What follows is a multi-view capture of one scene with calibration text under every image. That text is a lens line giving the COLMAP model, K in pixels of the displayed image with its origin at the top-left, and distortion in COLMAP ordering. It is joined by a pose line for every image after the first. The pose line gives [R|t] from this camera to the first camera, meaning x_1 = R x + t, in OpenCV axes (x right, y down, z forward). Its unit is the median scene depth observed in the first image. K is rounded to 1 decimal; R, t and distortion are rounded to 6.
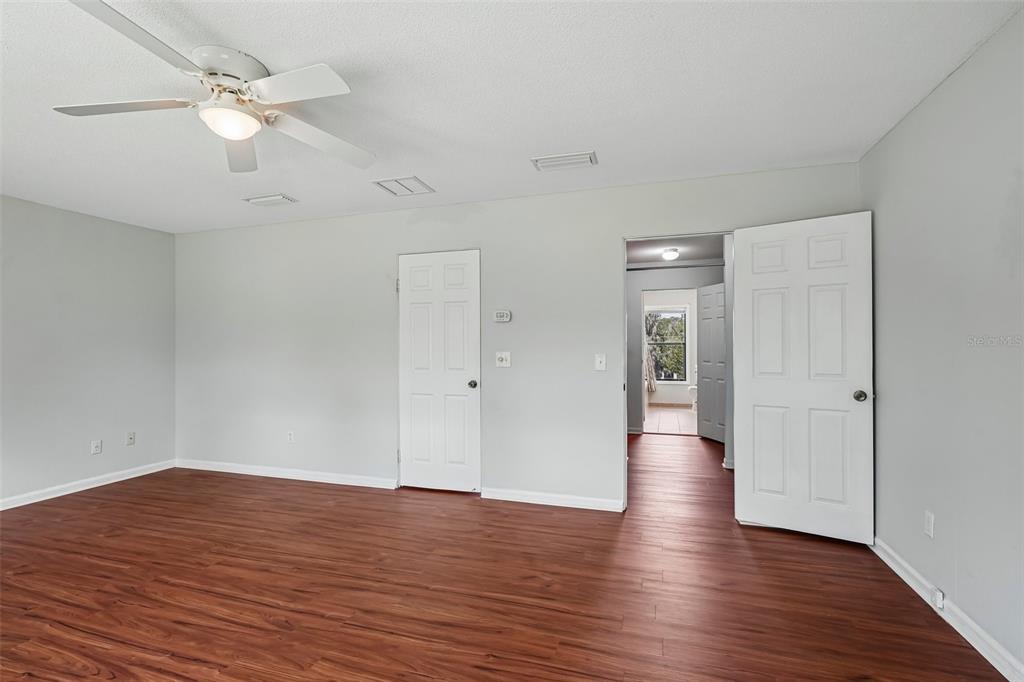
lens RADIAL K [[478.6, 0, 511.5], [0, 478.6, 345.0], [0, 0, 1]] dist [-0.000555, 0.000602]
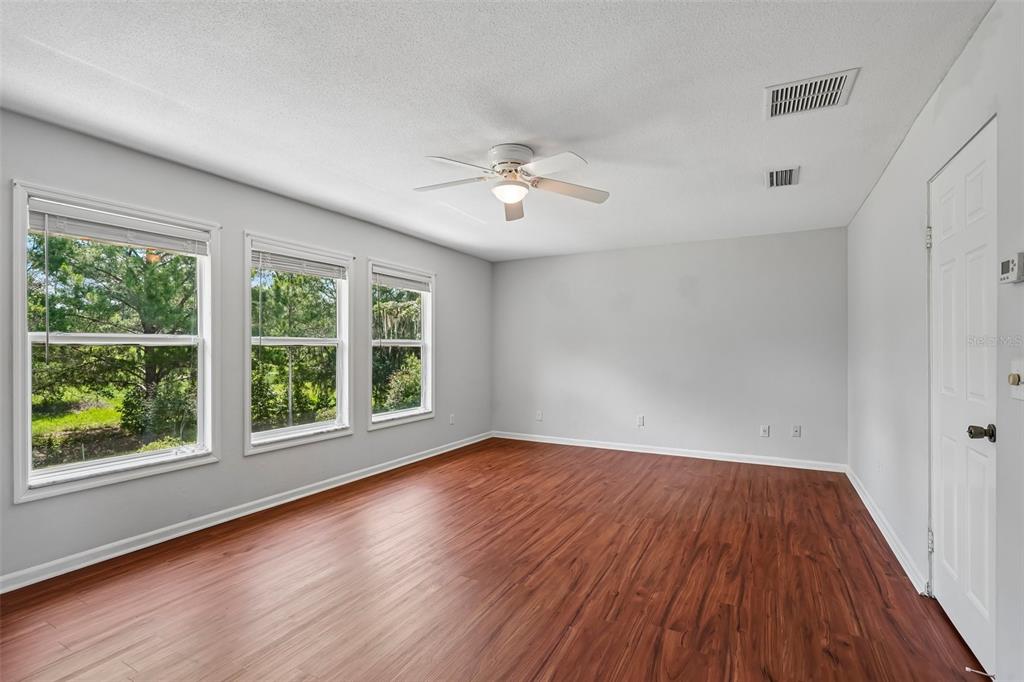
lens RADIAL K [[478.6, 0, 511.5], [0, 478.6, 345.0], [0, 0, 1]] dist [-0.000555, 0.000602]
pose [[-0.184877, 0.000493, -0.982761, 0.663827], [0.000334, 1.000000, 0.000439, 0.001513], [0.982762, -0.000247, -0.184877, 1.009228]]
